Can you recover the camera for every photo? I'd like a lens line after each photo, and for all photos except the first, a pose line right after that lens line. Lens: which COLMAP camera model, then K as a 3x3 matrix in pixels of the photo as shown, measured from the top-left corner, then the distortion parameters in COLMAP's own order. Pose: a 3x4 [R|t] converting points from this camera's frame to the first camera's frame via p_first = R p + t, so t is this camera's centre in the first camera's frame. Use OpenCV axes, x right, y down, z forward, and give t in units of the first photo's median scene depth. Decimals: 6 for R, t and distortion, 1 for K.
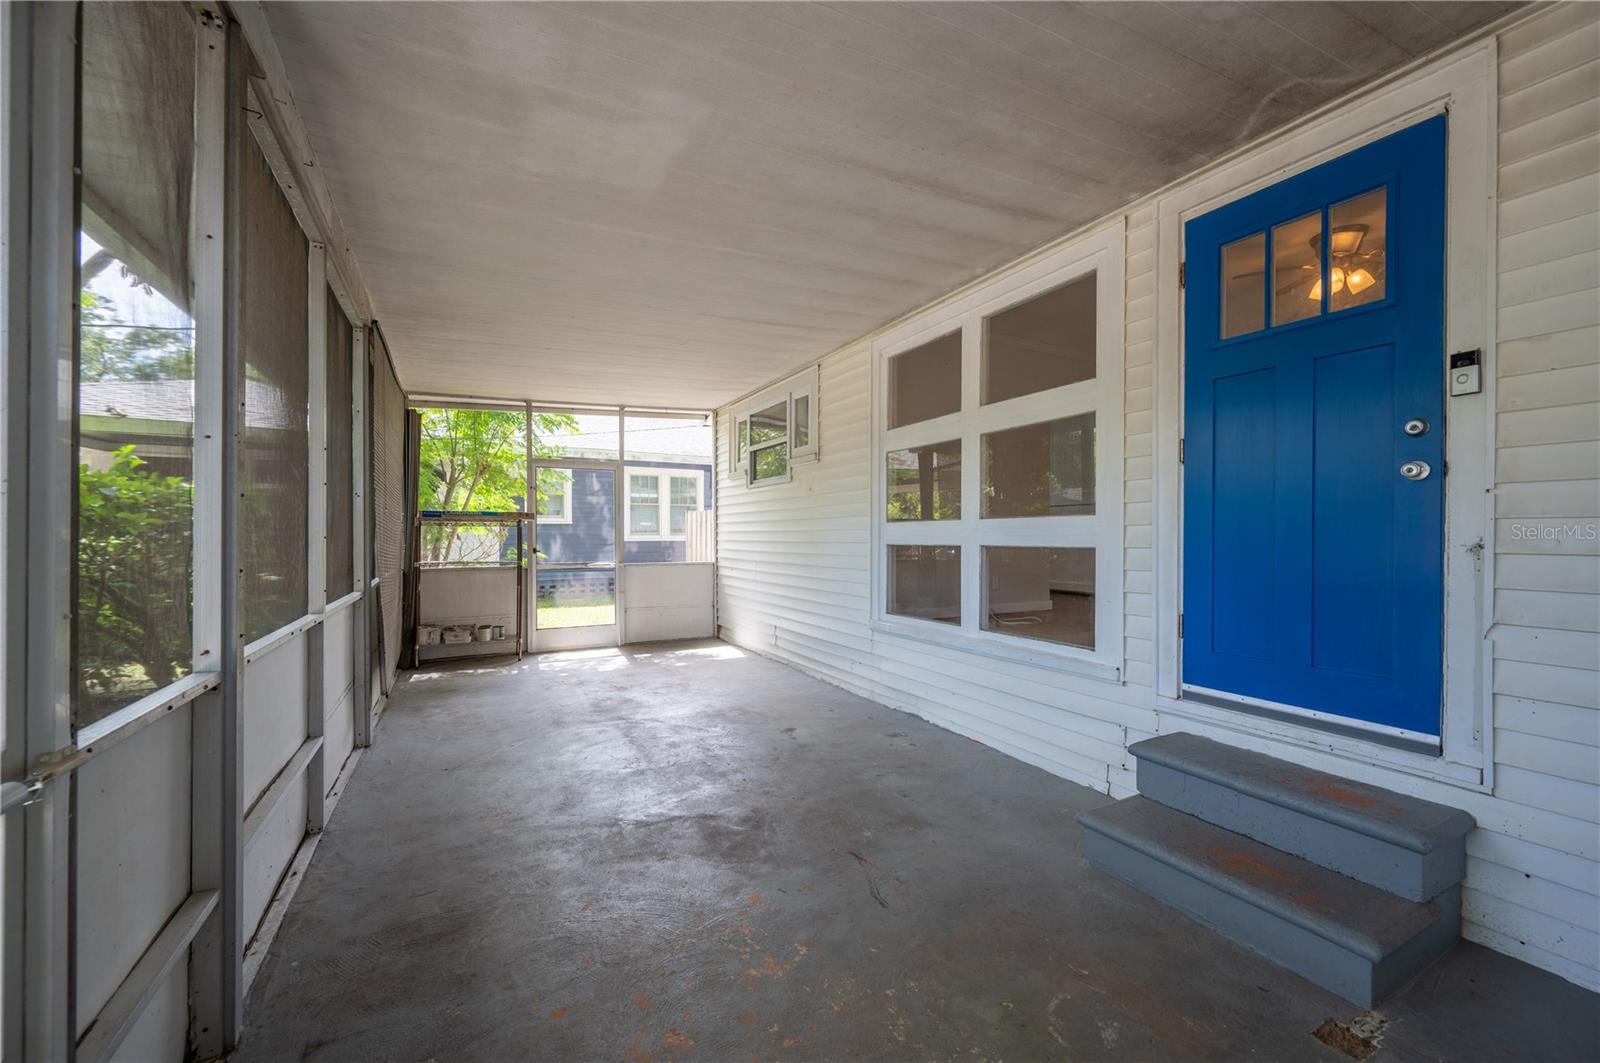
lens RADIAL K [[668.4, 0, 812.1], [0, 668.4, 537.1], [0, 0, 1]] dist [0.000103, 0.000077]
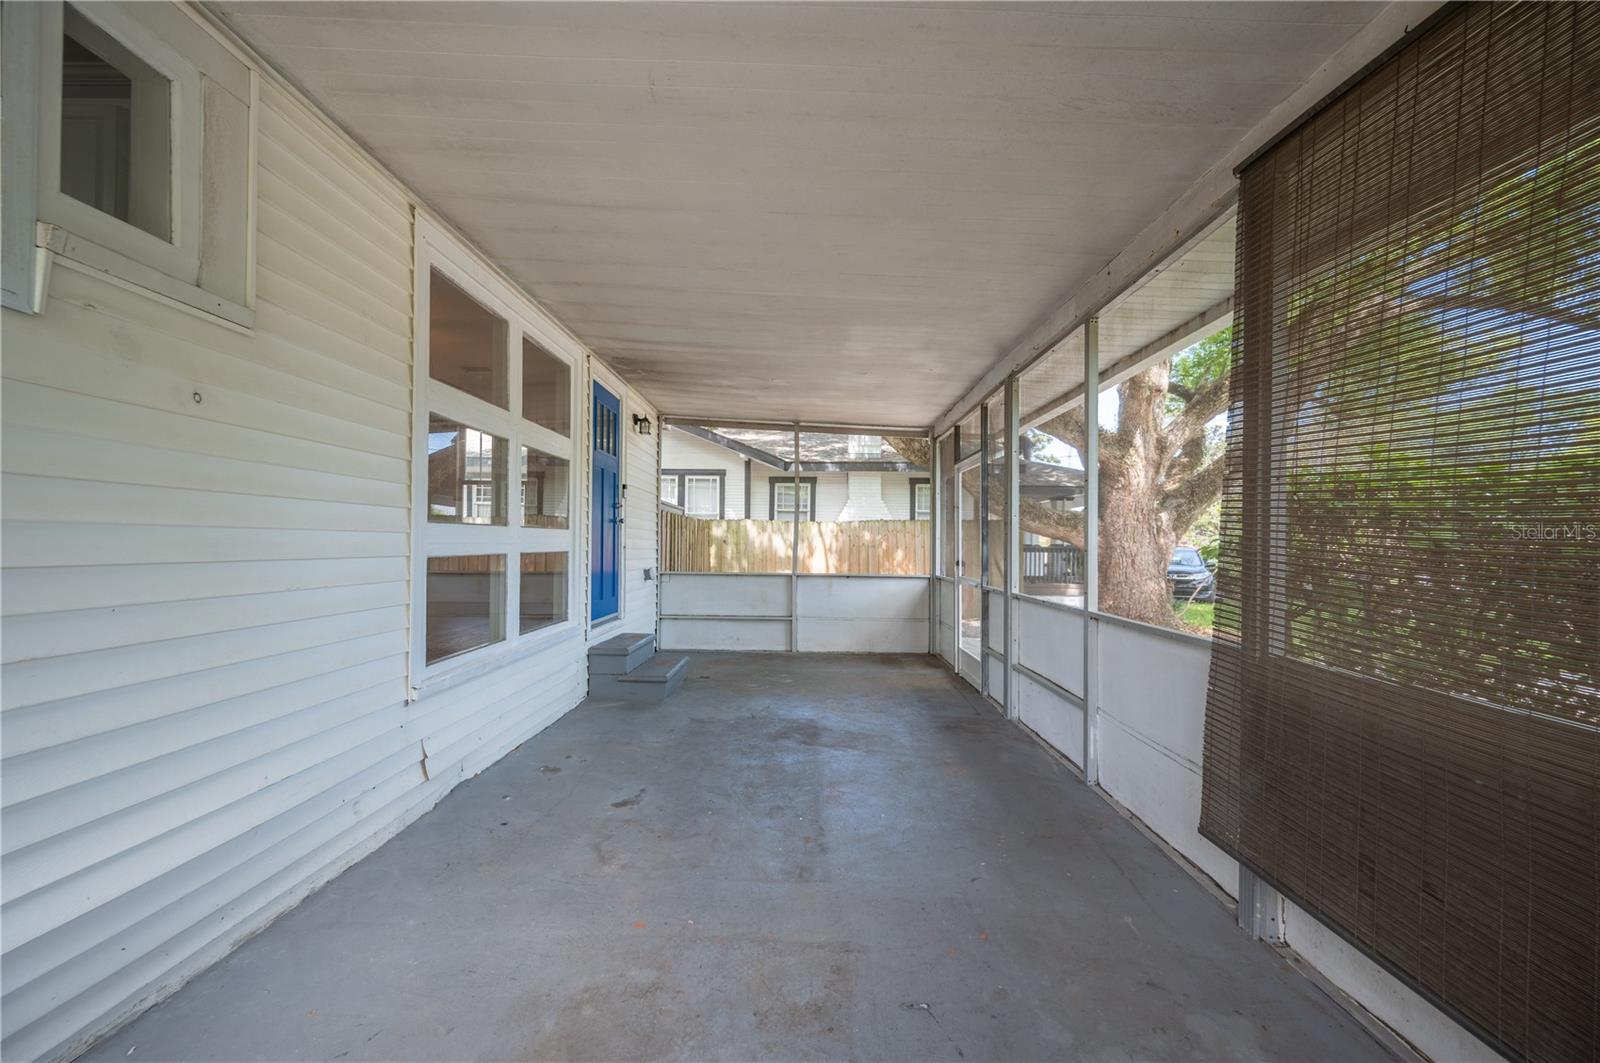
lens RADIAL K [[641.1, 0, 794.6], [0, 641.1, 534.9], [0, 0, 1]] dist [-0.001000, -0.000308]
pose [[-0.875615, -0.002610, 0.483002, -0.685625], [-0.009113, 0.999897, -0.011119, -0.009536], [-0.482923, -0.014138, -0.875549, 1.920545]]
